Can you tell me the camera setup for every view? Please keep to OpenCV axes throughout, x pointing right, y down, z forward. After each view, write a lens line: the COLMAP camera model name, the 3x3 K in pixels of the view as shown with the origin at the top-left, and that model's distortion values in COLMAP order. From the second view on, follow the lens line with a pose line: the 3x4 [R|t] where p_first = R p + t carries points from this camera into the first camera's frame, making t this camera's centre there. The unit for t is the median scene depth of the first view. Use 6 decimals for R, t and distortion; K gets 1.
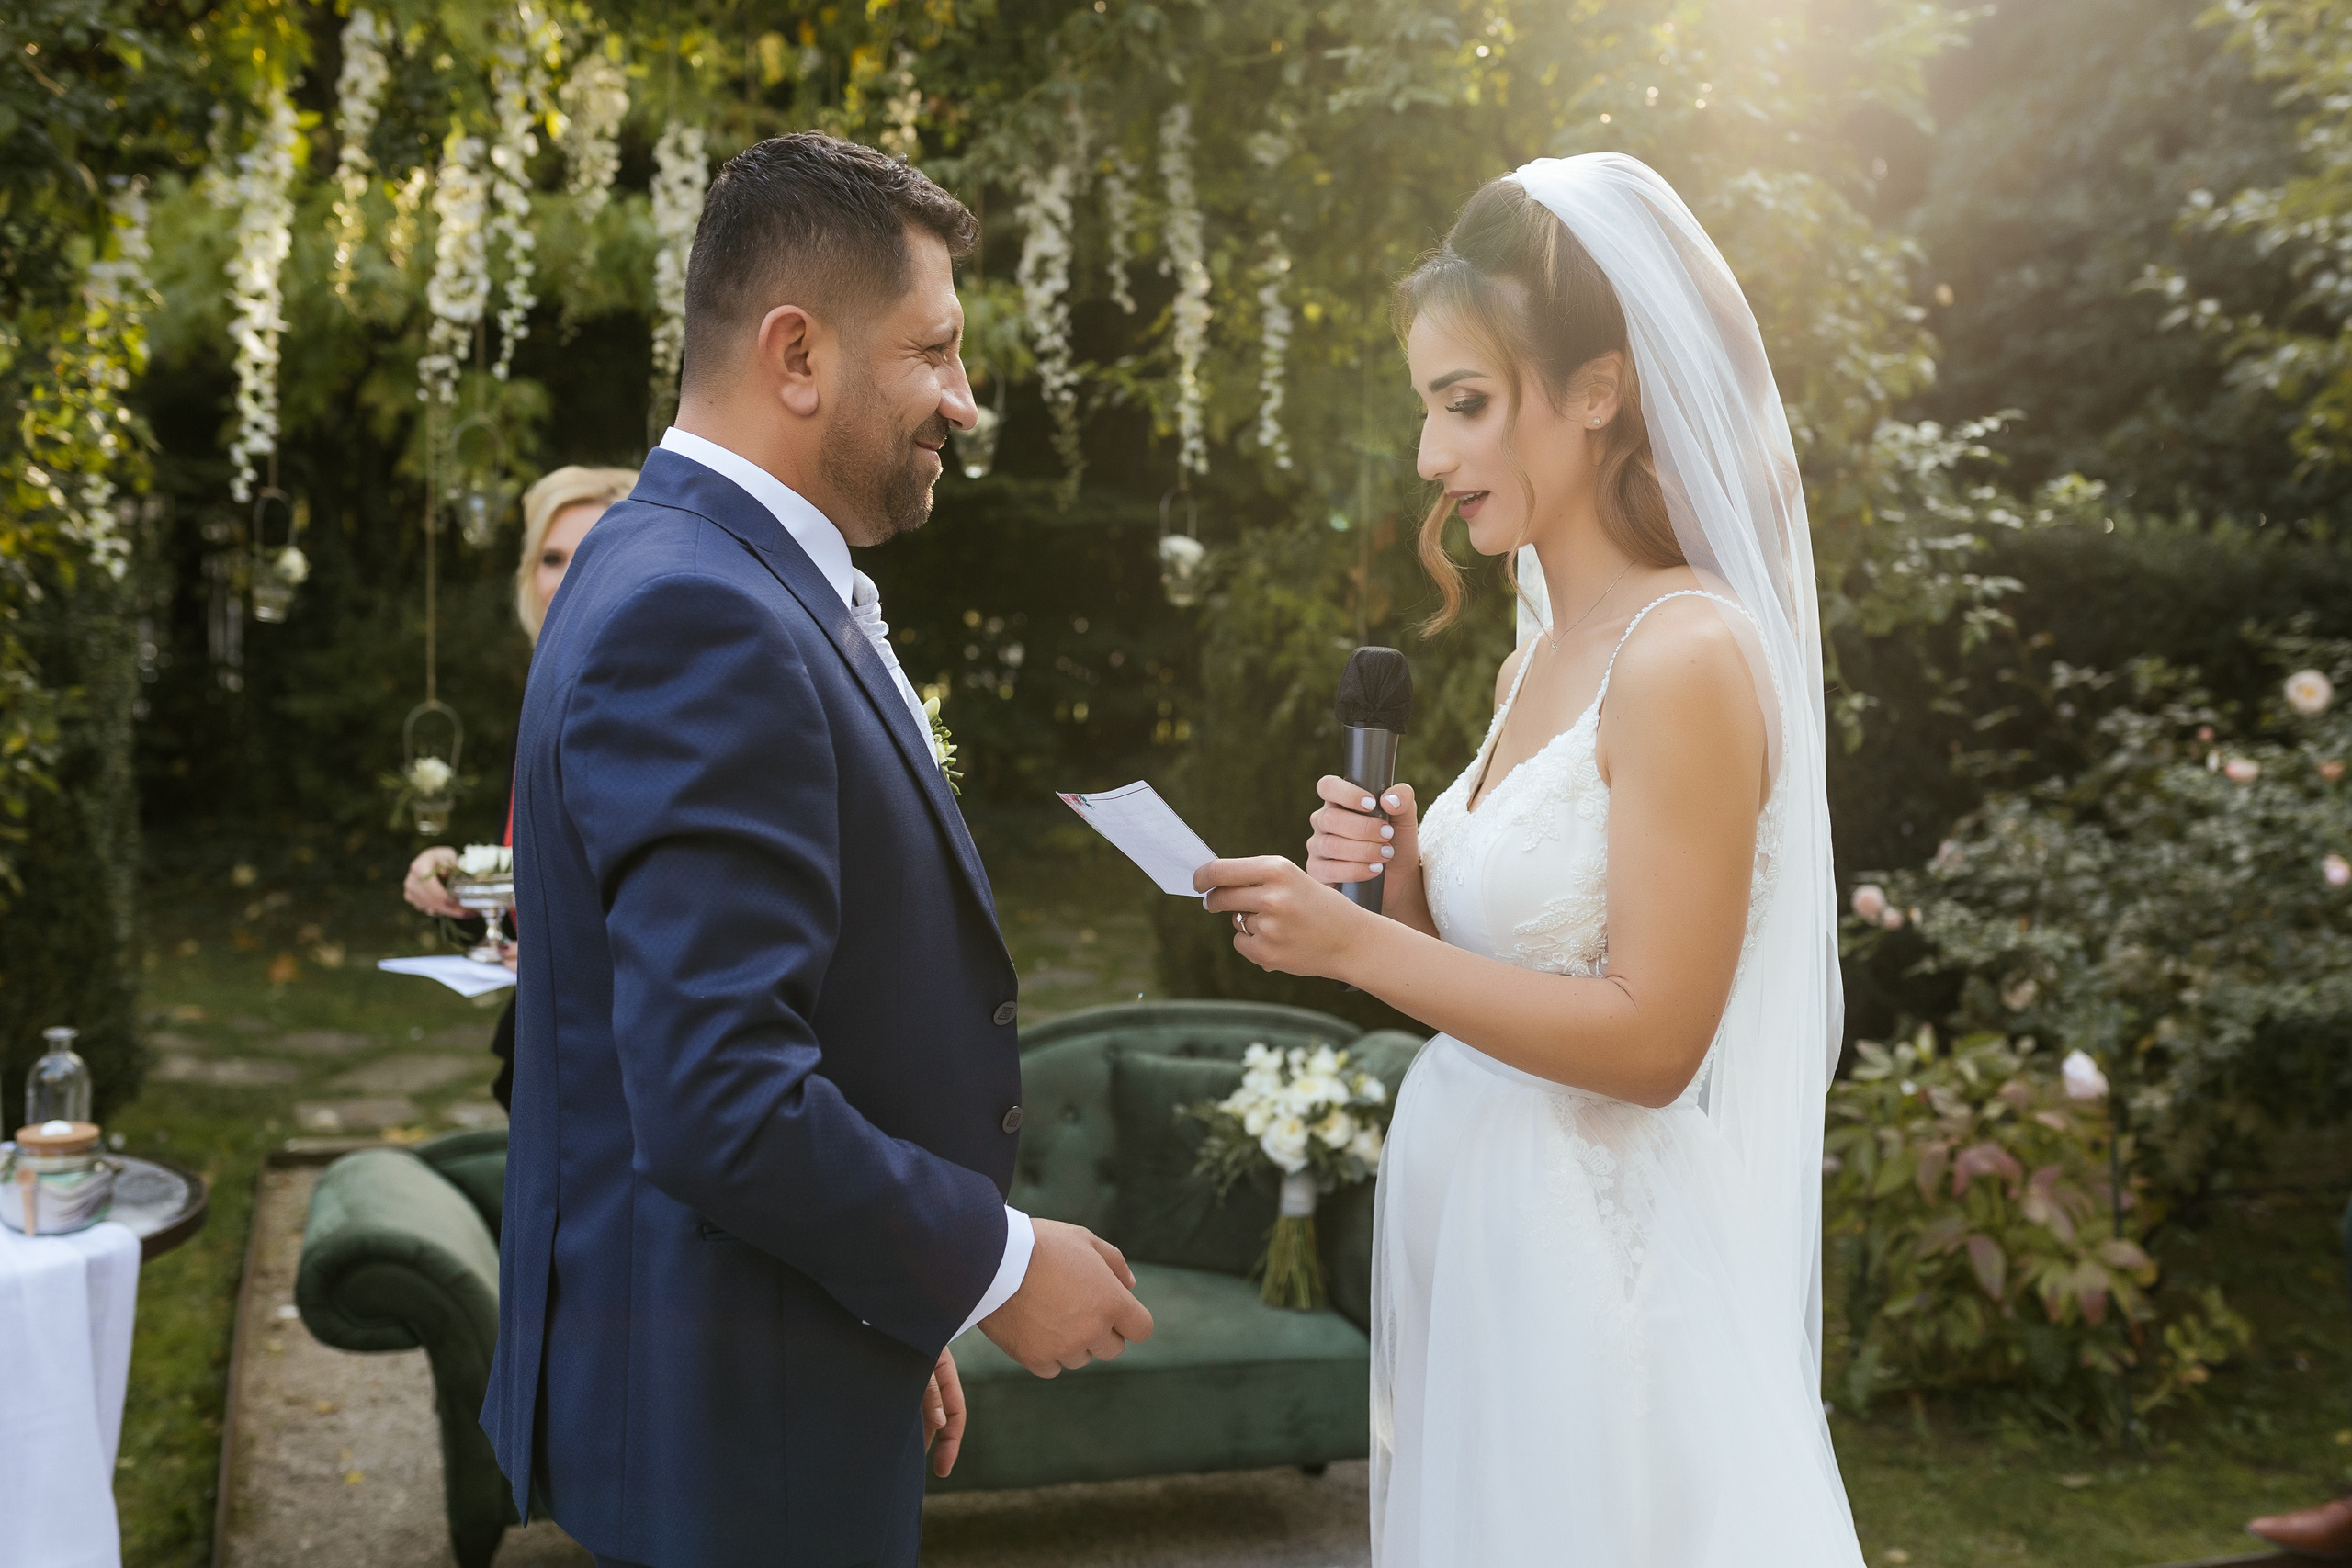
lens RADIAL K [[2517.9, 0, 1226.3], [0, 2517.9, 801.7], [0, 0, 1]] dist [0.001080, 0.001338]
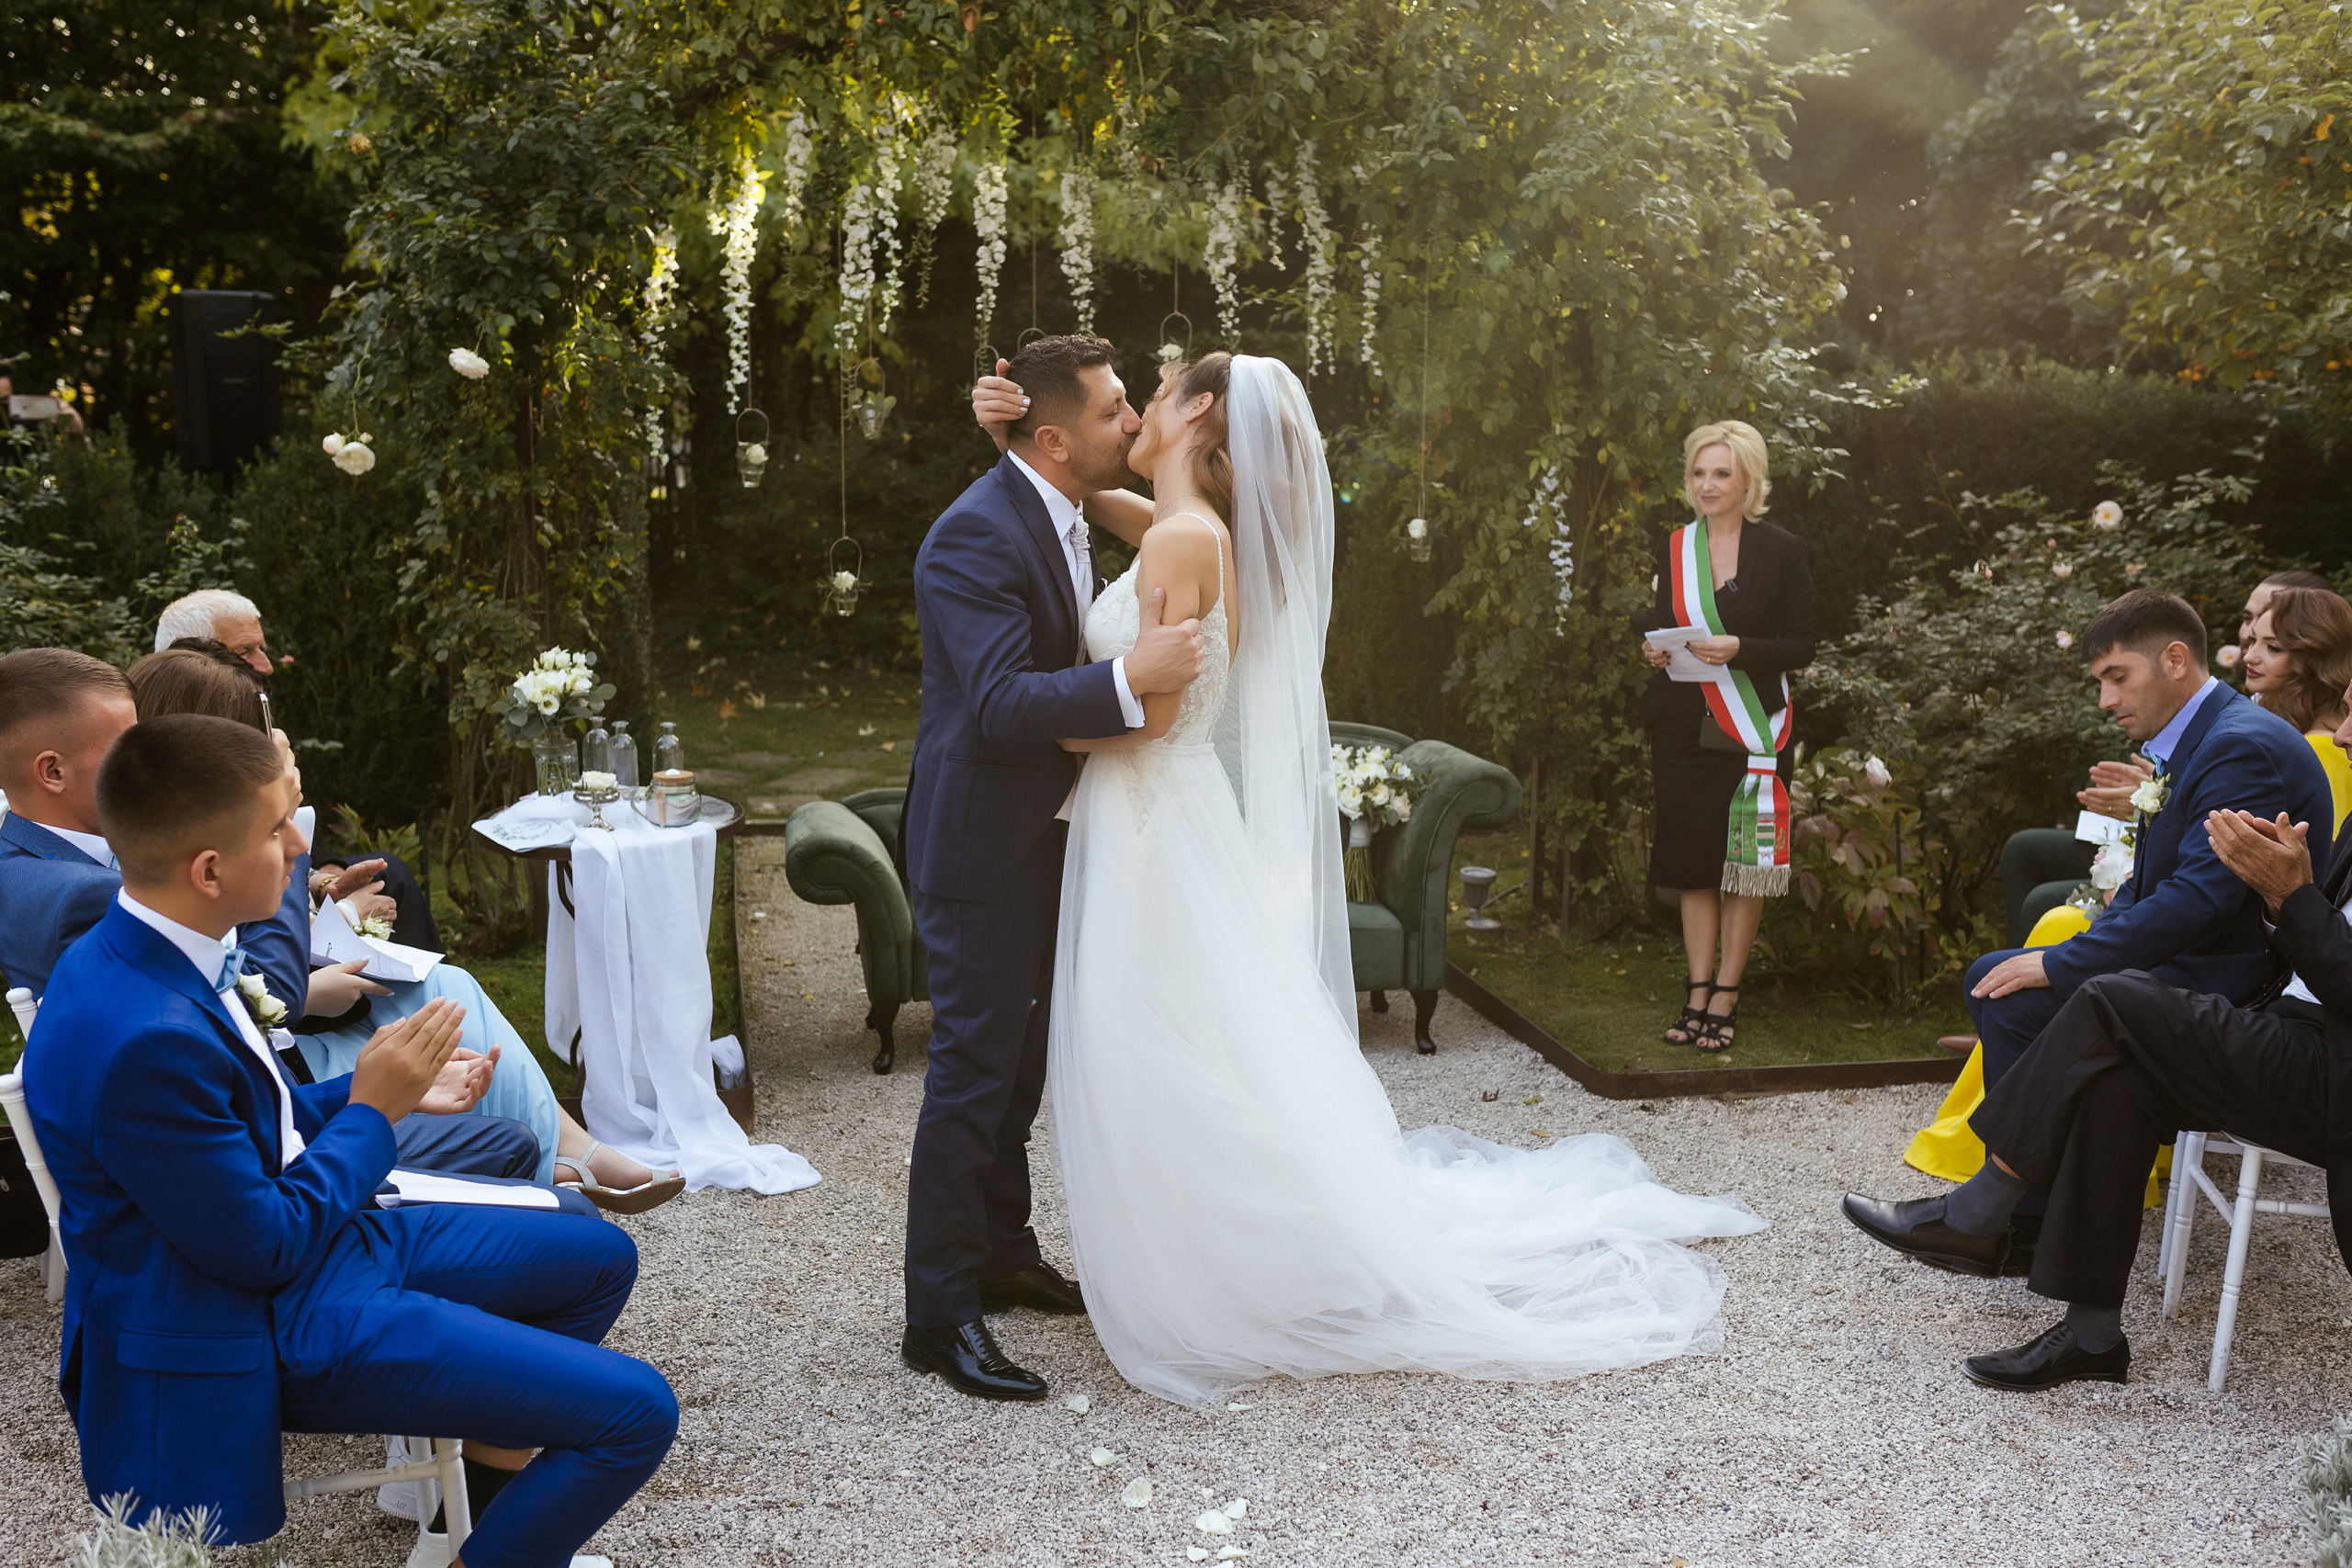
lens RADIAL K [[2219.3, 0, 1176.0], [0, 2219.3, 784.0], [0, 0, 1]] dist [0.000690, 0.004047]
pose [[0.990270, 0.009523, -0.138833, 0.100500], [0.003176, 0.995849, 0.090962, -0.009367], [0.139123, -0.090518, 0.986129, -0.411340]]
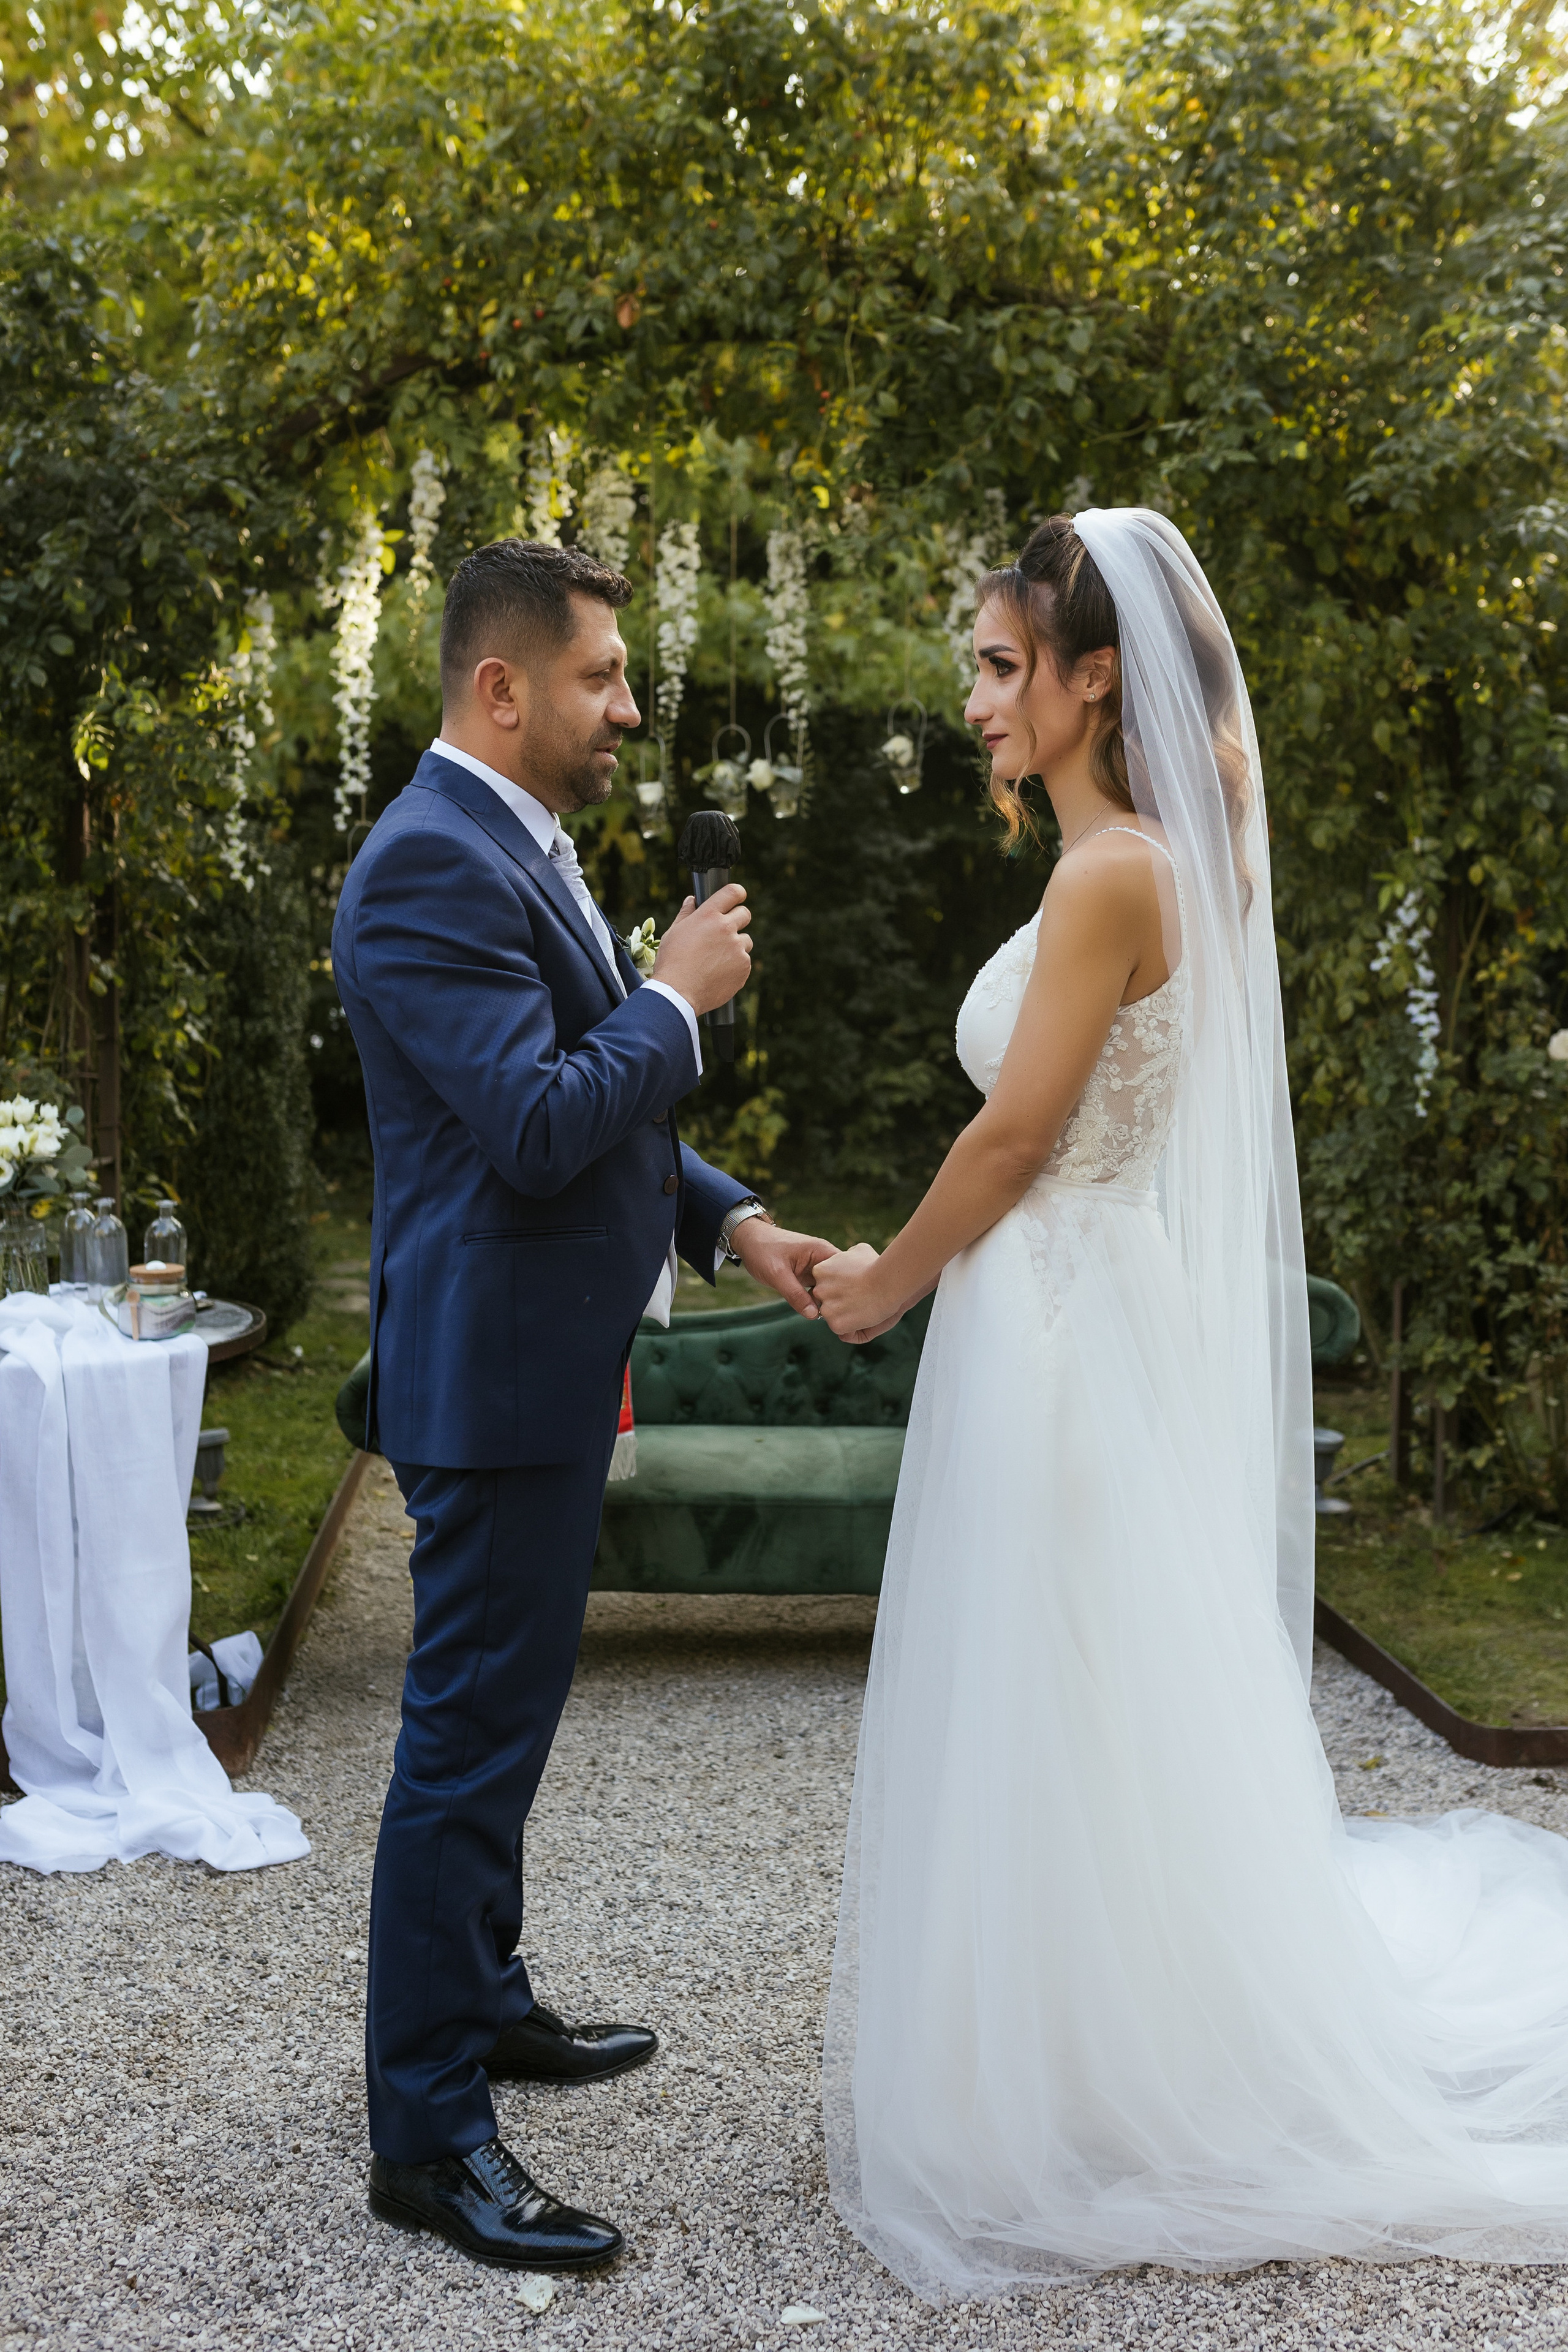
lens RADIAL K [[2358.0, 0, 768.6], [0, 2358.0, 1113.2], [0, 0, 1]] dist [0.001568, -0.000005]
pose [[0.965789, -0.000827, -0.259330, 0.137980], [-0.001684, 0.999954, -0.009460, 0.037944], [0.259325, 0.009573, 0.965743, -0.121336]]
